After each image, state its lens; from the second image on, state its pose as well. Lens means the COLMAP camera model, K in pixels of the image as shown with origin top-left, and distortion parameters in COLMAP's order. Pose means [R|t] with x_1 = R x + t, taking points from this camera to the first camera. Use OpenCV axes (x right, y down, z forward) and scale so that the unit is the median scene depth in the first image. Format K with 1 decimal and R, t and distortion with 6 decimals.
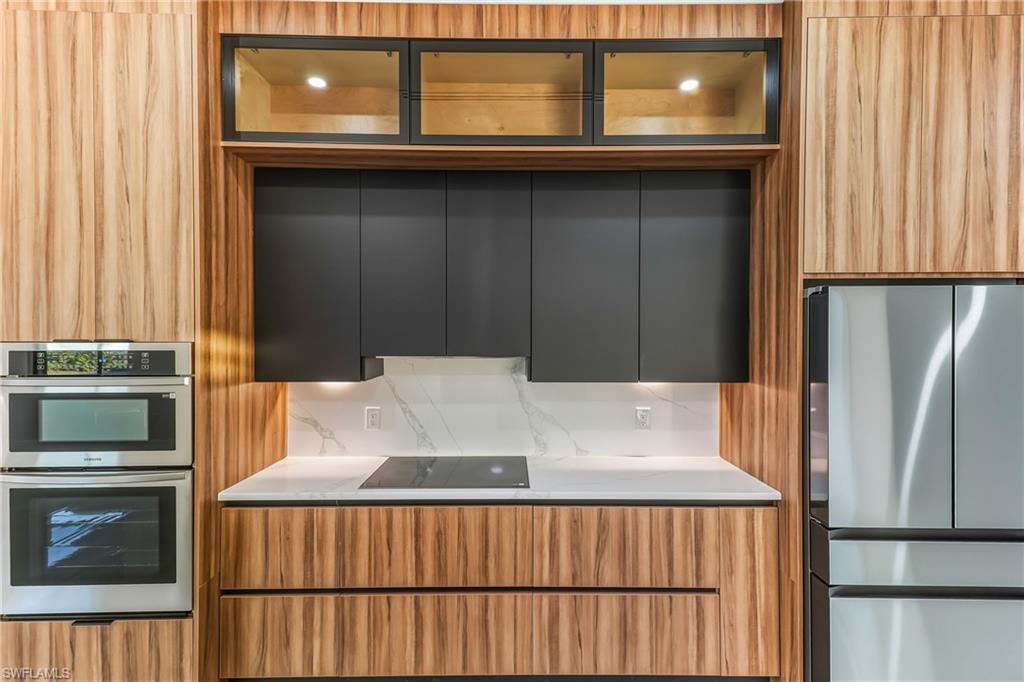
lens RADIAL K [[477.1, 0, 515.2], [0, 477.1, 336.2], [0, 0, 1]] dist [0.037705, -0.000153]
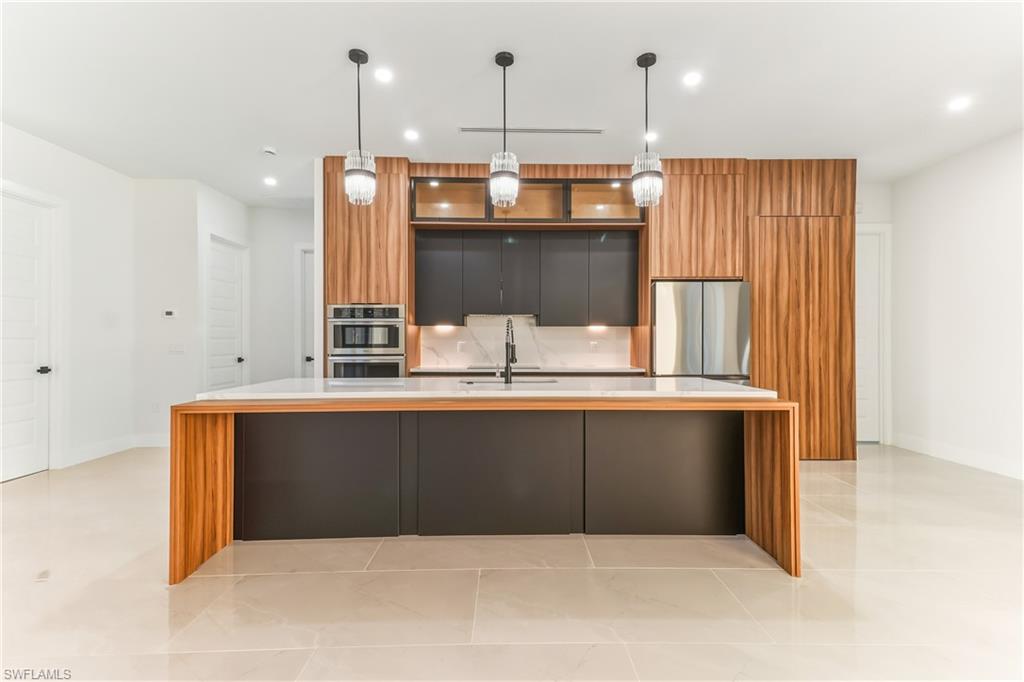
lens RADIAL K [[477.1, 0, 515.2], [0, 477.1, 336.2], [0, 0, 1]] dist [0.037705, -0.000153]
pose [[0.999942, -0.000133, 0.010807, -0.116822], [0.000226, 0.999964, -0.008529, 0.180048], [-0.010805, 0.008531, 0.999905, -1.339433]]
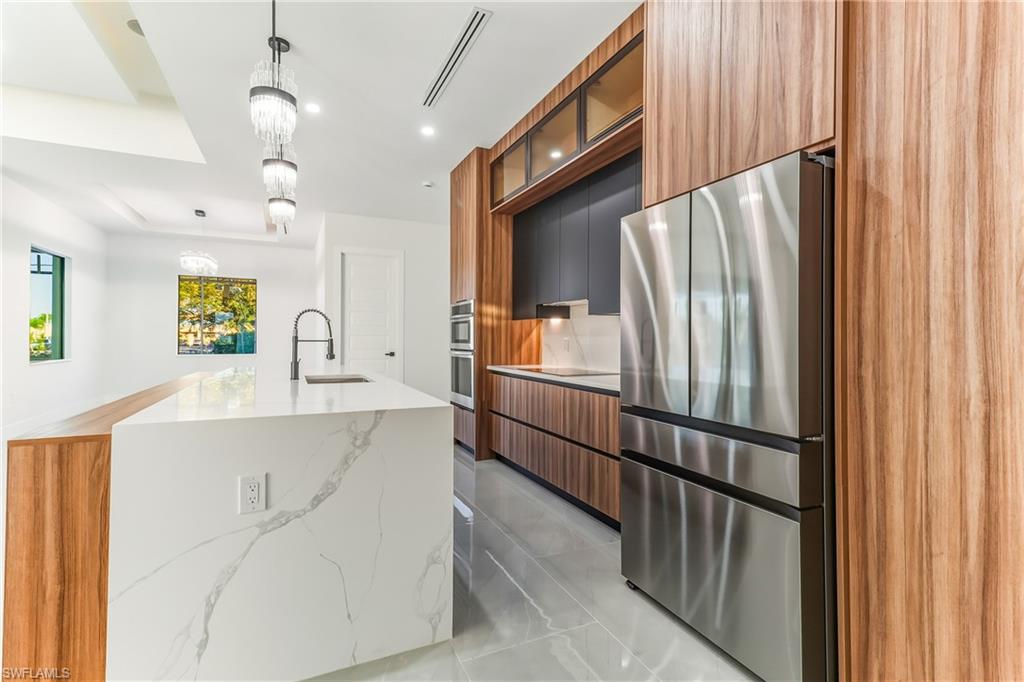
lens RADIAL K [[477.1, 0, 515.2], [0, 477.1, 336.2], [0, 0, 1]] dist [0.037705, -0.000153]
pose [[0.418161, -0.002872, -0.908368, 1.463416], [-0.006456, 0.999960, -0.006133, 0.193963], [0.908350, 0.008430, 0.418126, 0.180284]]
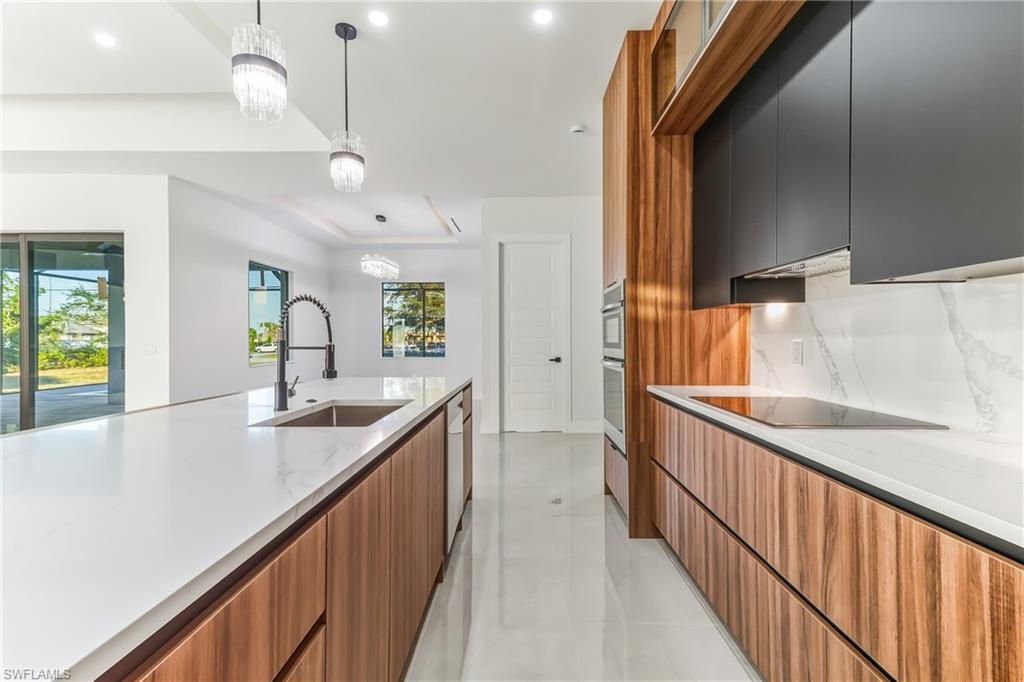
lens RADIAL K [[471.1, 0, 514.2], [0, 471.1, 339.4], [0, 0, 1]] dist [0.025028, -0.000235]
pose [[-0.024134, -0.000743, -0.999708, 0.755239], [0.001067, 0.999999, -0.000769, 0.188797], [0.999708, -0.001085, -0.024134, 0.641098]]
